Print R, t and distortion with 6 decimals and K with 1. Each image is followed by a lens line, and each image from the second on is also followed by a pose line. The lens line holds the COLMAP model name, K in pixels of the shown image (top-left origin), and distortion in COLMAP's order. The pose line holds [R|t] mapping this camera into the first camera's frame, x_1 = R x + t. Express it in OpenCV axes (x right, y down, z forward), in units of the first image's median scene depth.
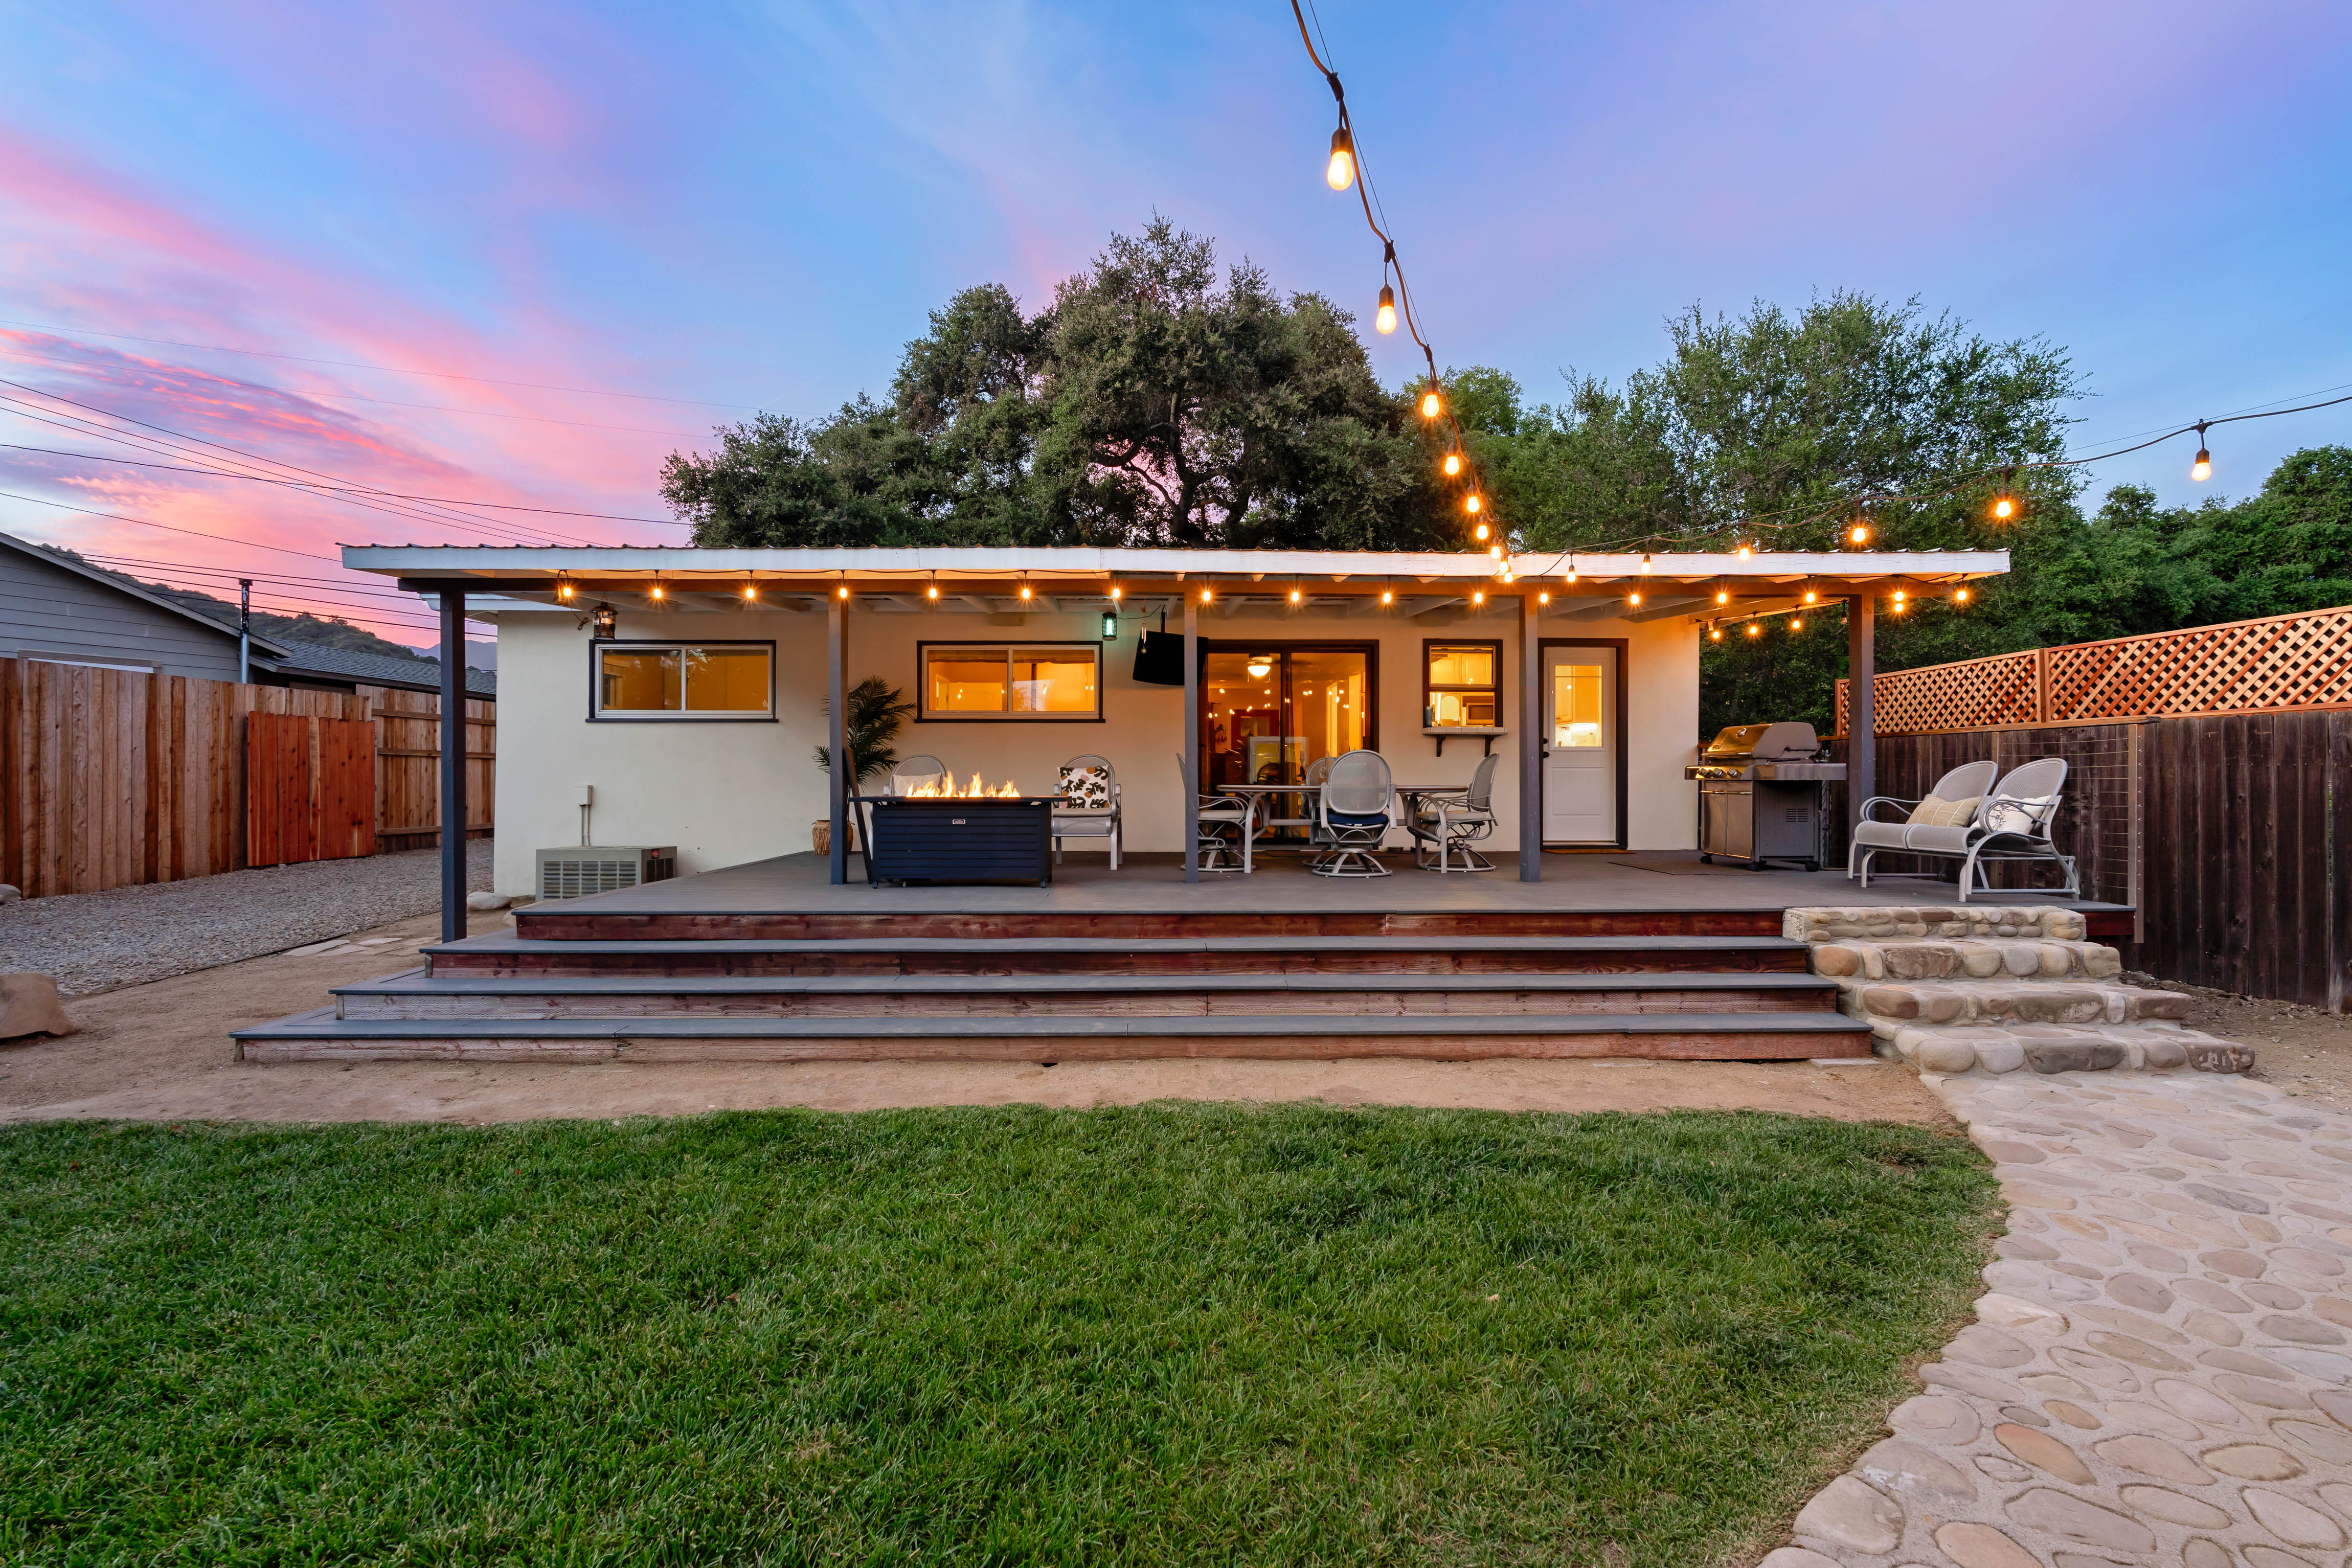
lens RADIAL K [[1030.0, 0, 1166.6], [0, 1030.0, 781.2], [0, 0, 1]] dist [-0.003054, -0.000772]
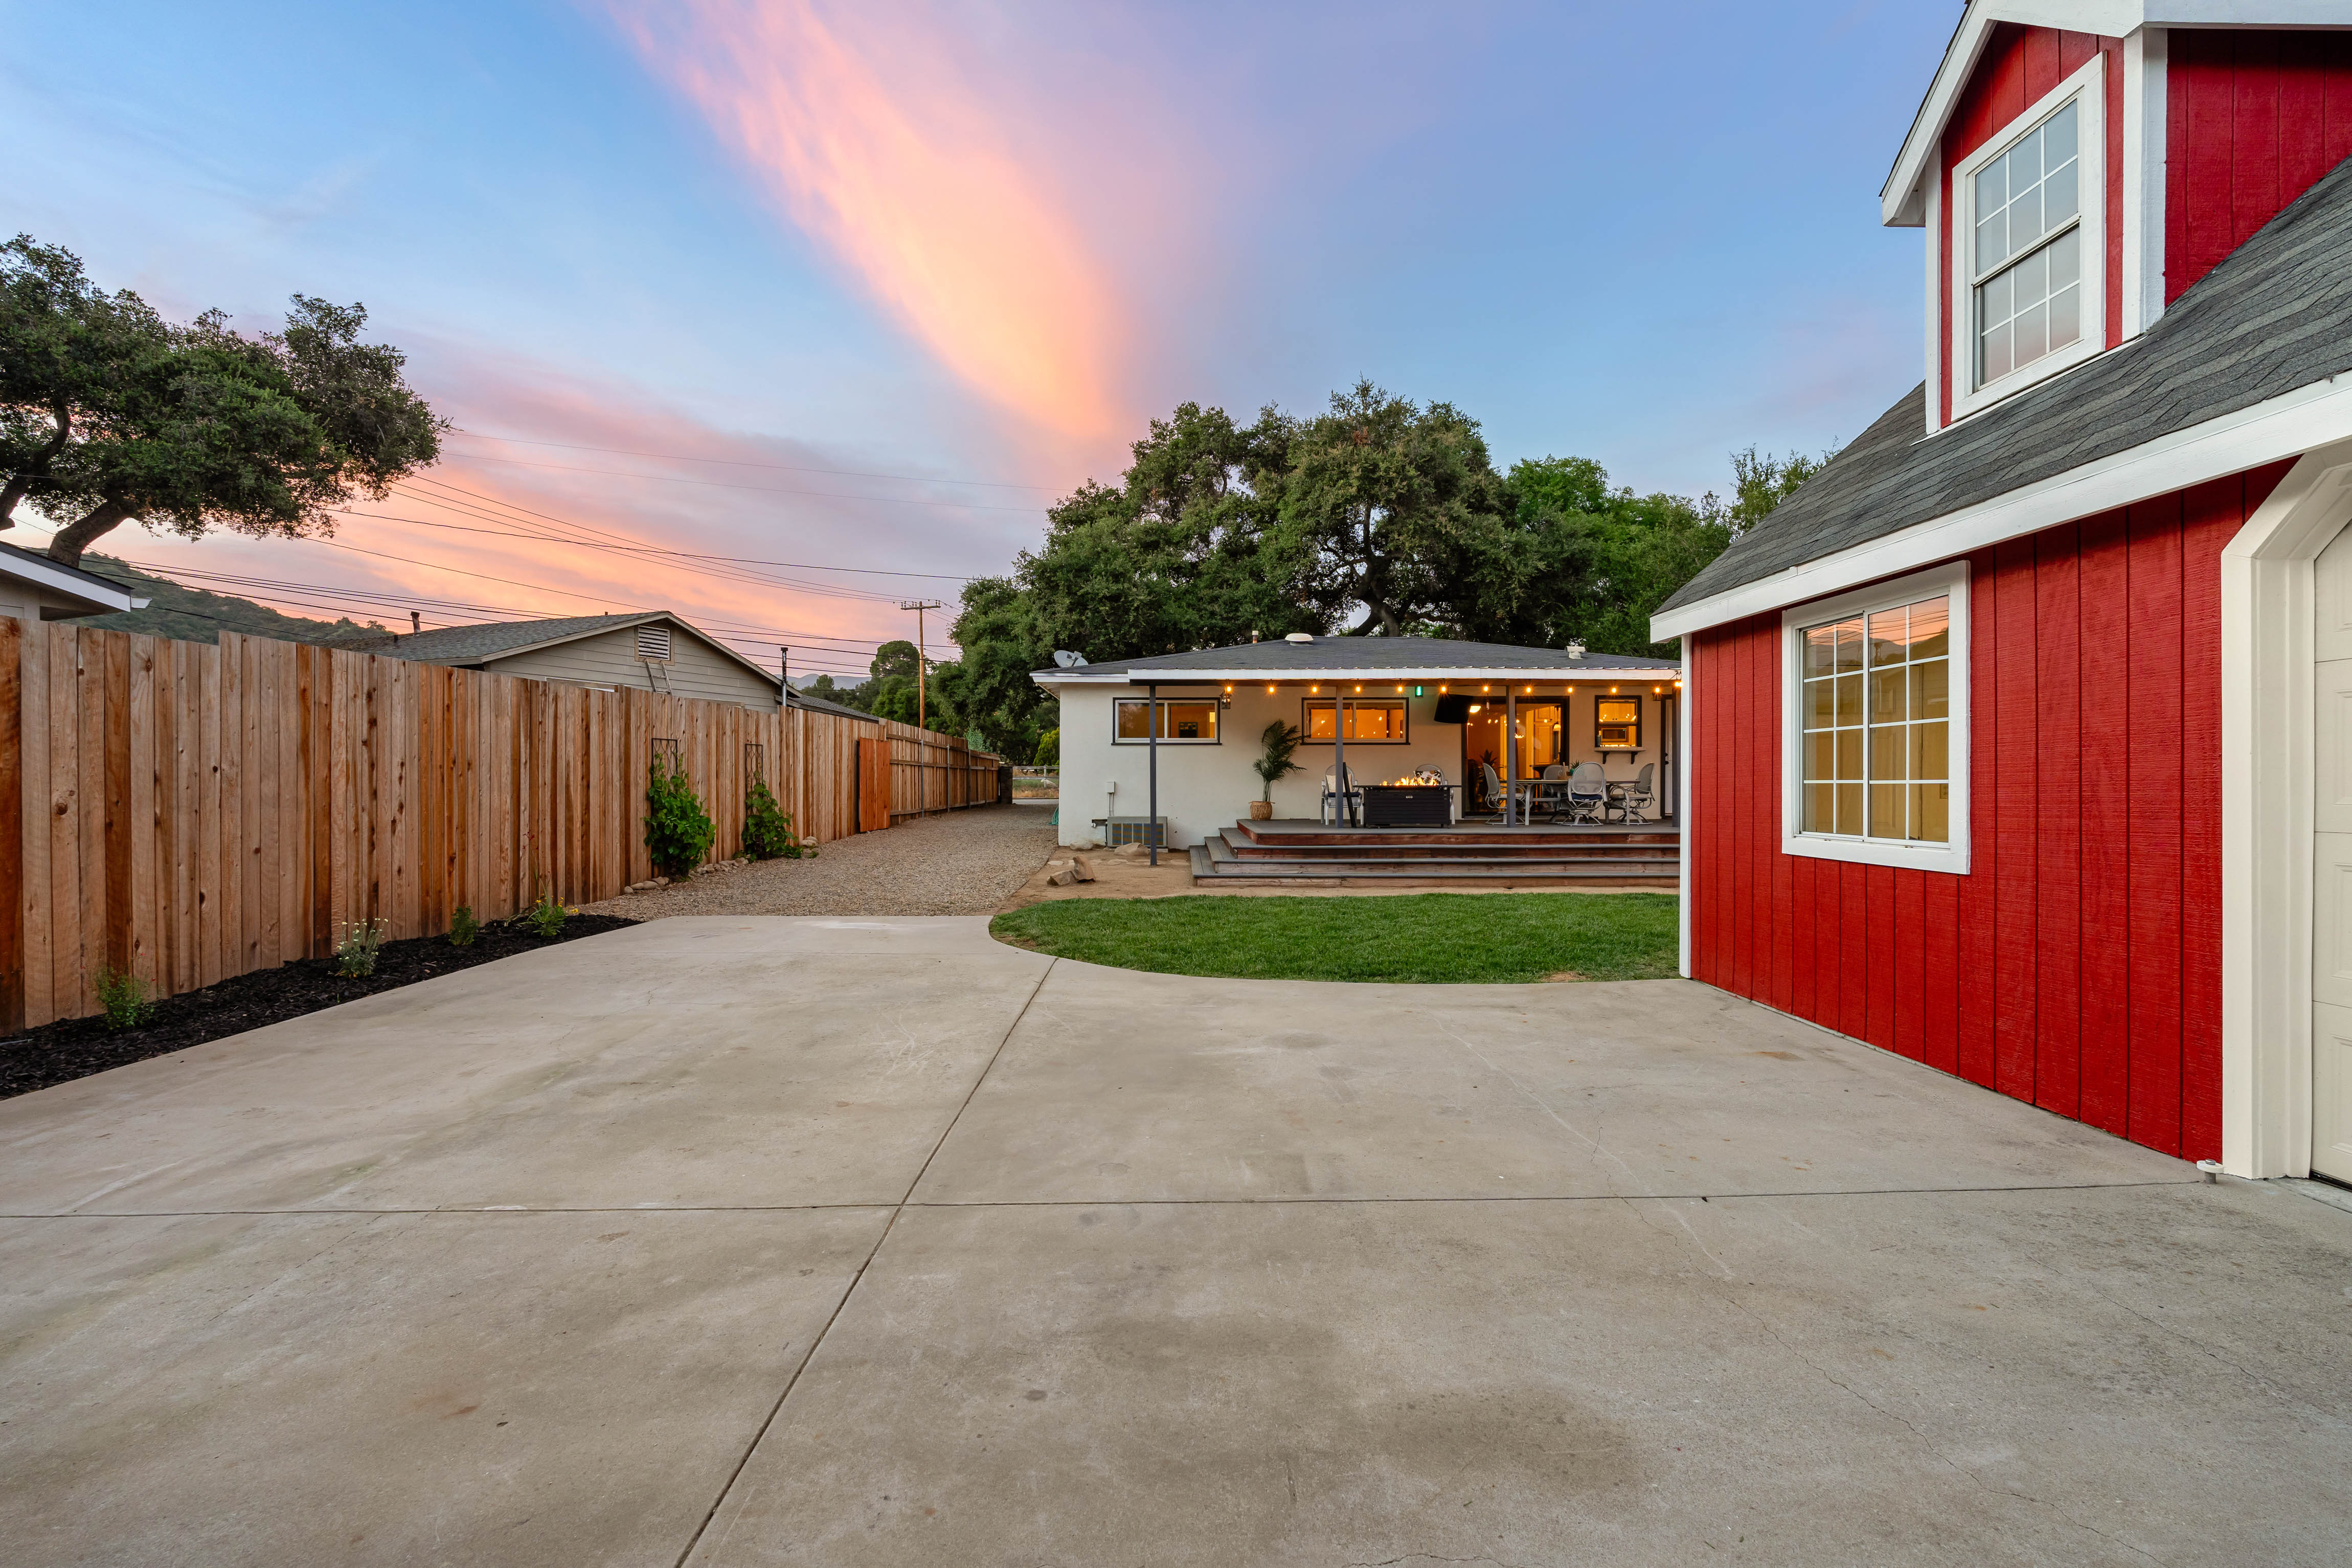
lens RADIAL K [[1034.4, 0, 1184.6], [0, 1034.4, 786.9], [0, 0, 1]] dist [-0.002873, -0.000746]
pose [[0.999937, -0.001841, -0.011093, -0.526160], [0.001874, 0.999994, 0.002996, 0.009851], [0.011088, -0.003017, 0.999934, -0.922277]]
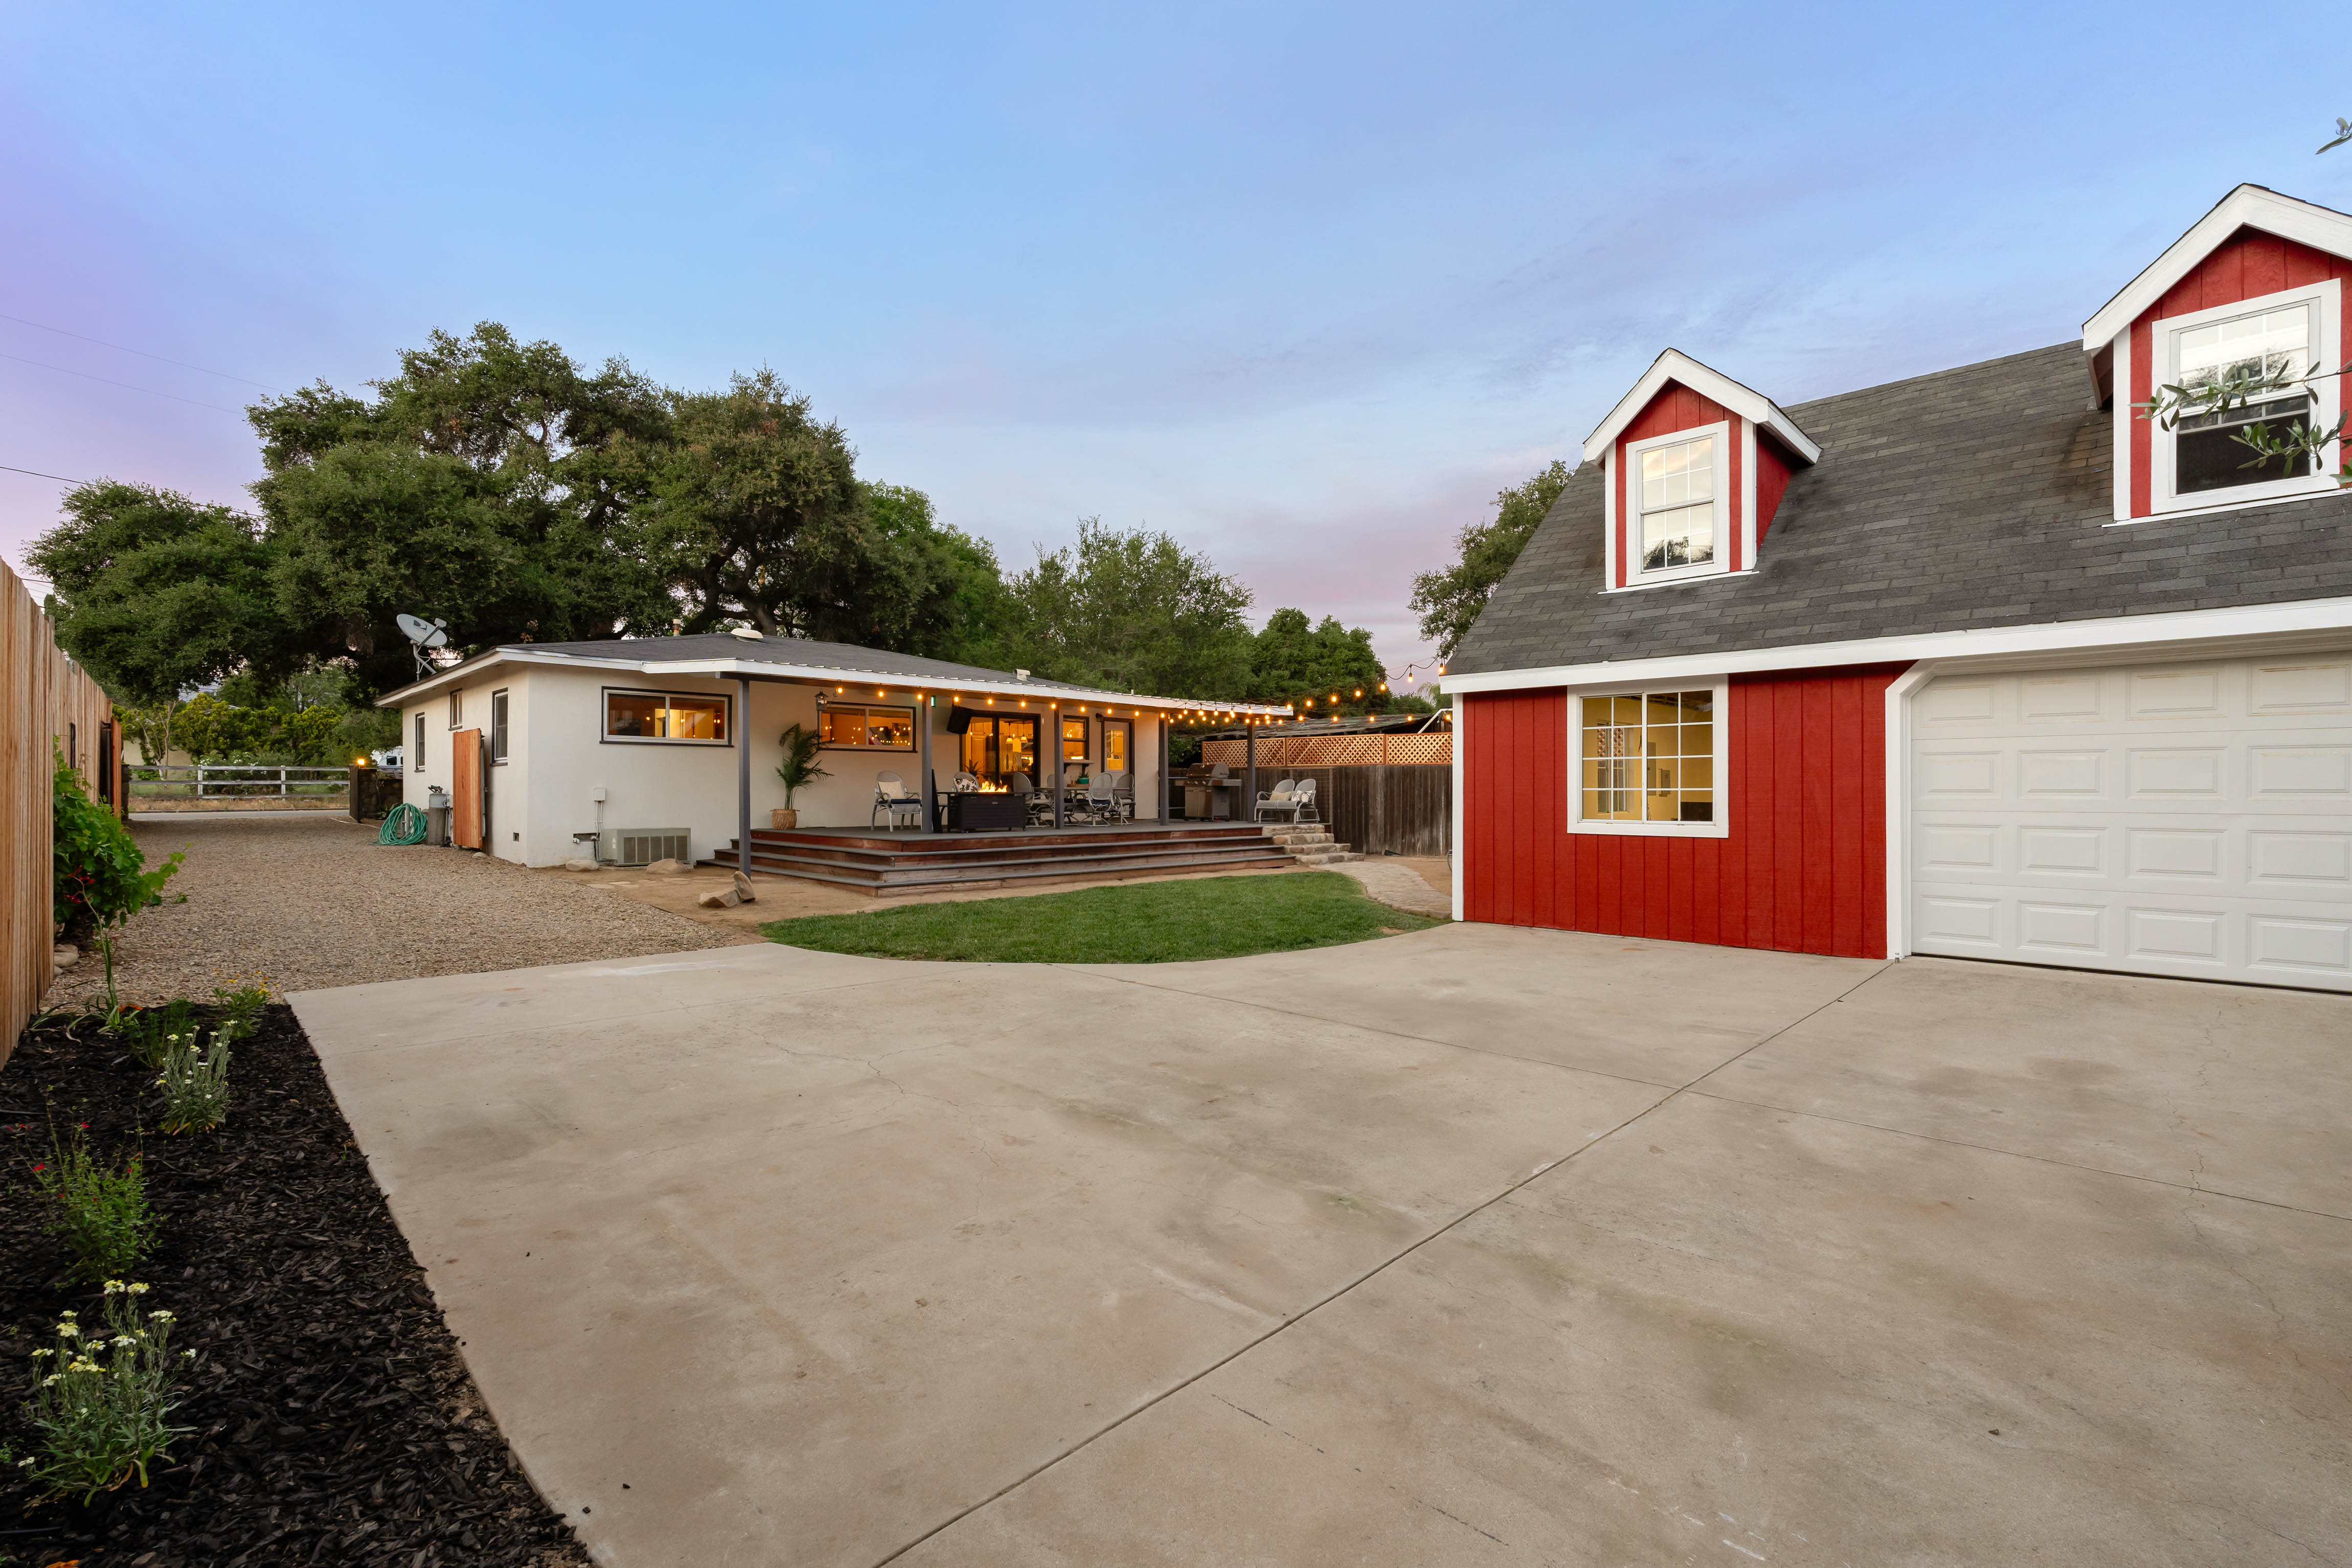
lens RADIAL K [[1022.0, 0, 1179.1], [0, 1022.0, 785.9], [0, 0, 1]] dist [-0.003494, -0.000453]
pose [[0.718748, 0.003377, 0.695262, -1.210691], [-0.000187, 0.999989, -0.004663, 0.010809], [-0.695270, 0.003222, 0.718741, -0.735084]]
